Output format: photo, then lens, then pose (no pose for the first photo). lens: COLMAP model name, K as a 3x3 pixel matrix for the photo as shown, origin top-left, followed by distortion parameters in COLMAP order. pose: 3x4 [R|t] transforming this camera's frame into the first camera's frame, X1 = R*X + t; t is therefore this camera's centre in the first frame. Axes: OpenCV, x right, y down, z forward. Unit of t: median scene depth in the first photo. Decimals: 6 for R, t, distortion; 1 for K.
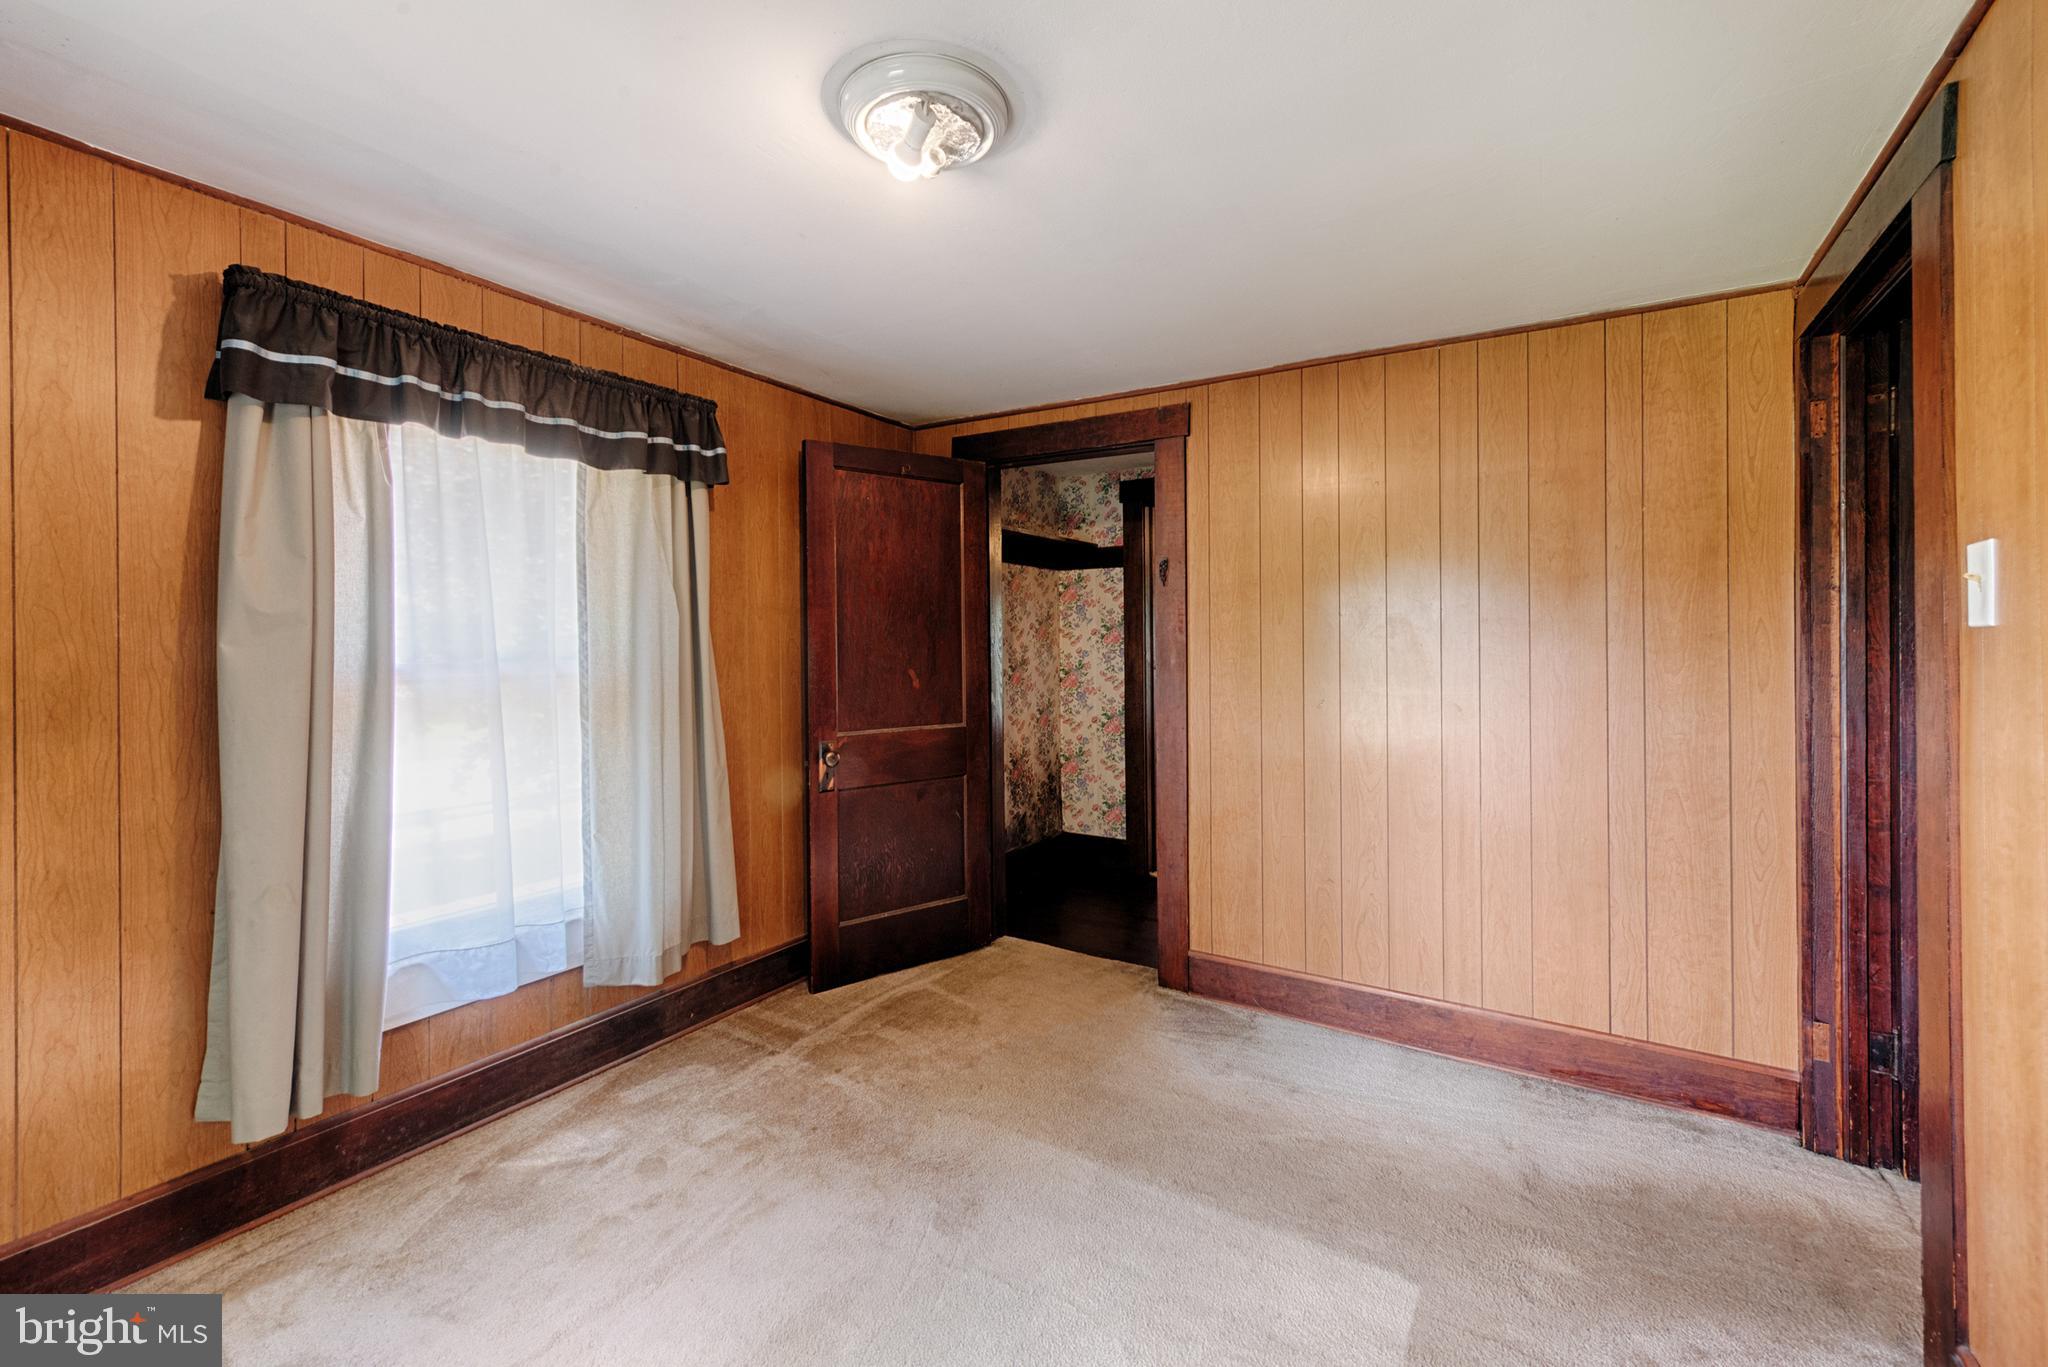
lens RADIAL K [[836.5, 0, 1021.6], [0, 836.5, 660.9], [0, 0, 1]] dist [0.001385, 0.000184]
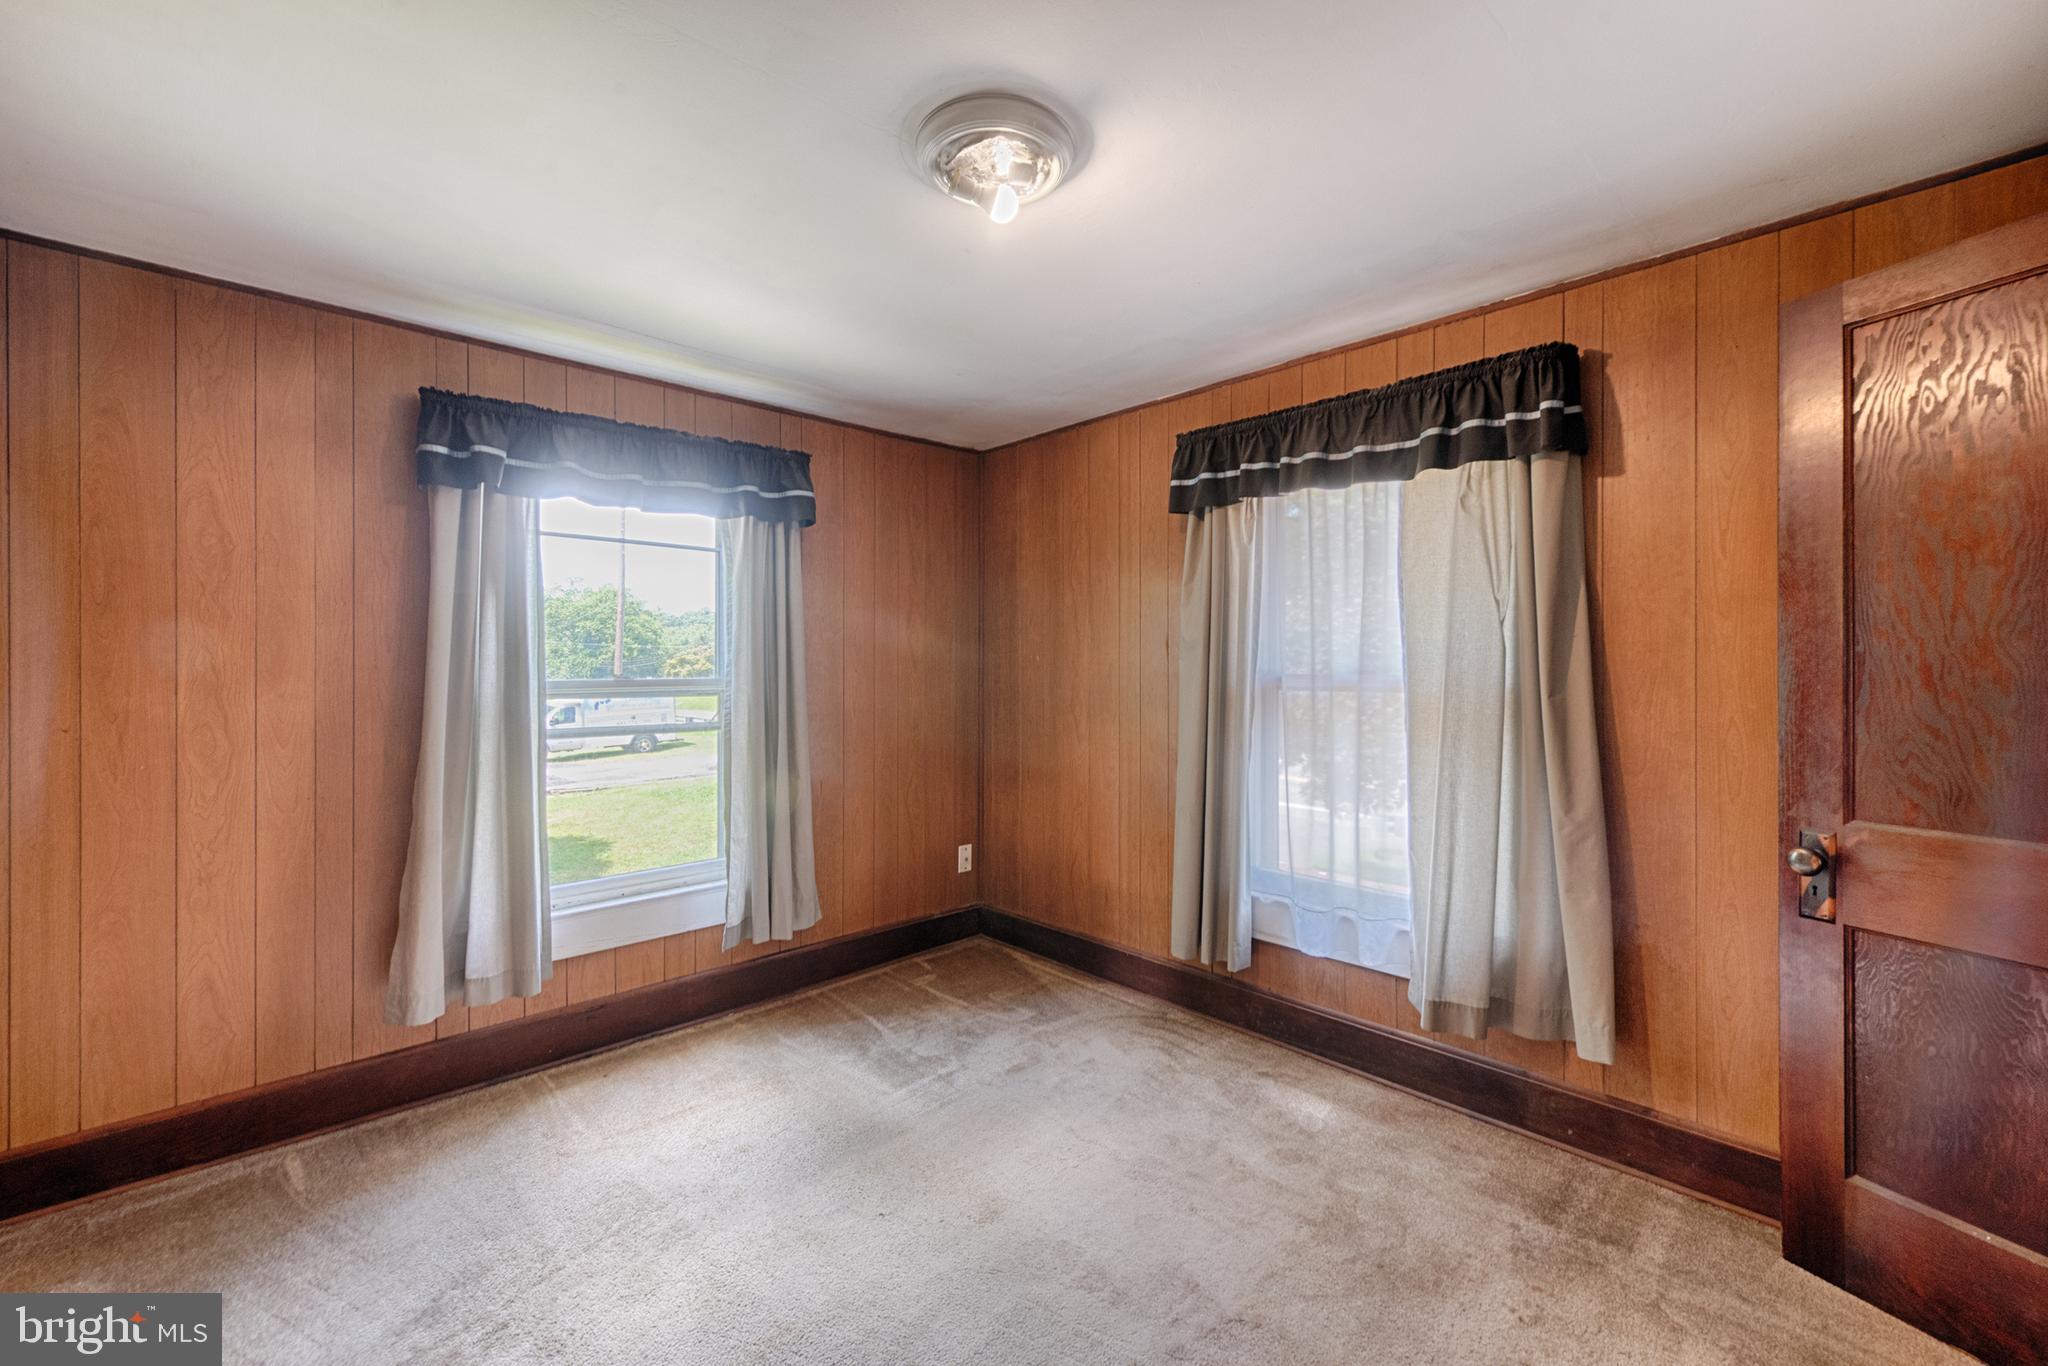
lens RADIAL K [[836.5, 0, 1021.6], [0, 836.5, 660.4], [0, 0, 1]] dist [0.001385, 0.000184]
pose [[-0.243066, 0.006134, -0.969990, 0.575970], [-0.007649, 0.999937, 0.008240, -0.022250], [0.969980, 0.009422, -0.243004, 0.816571]]
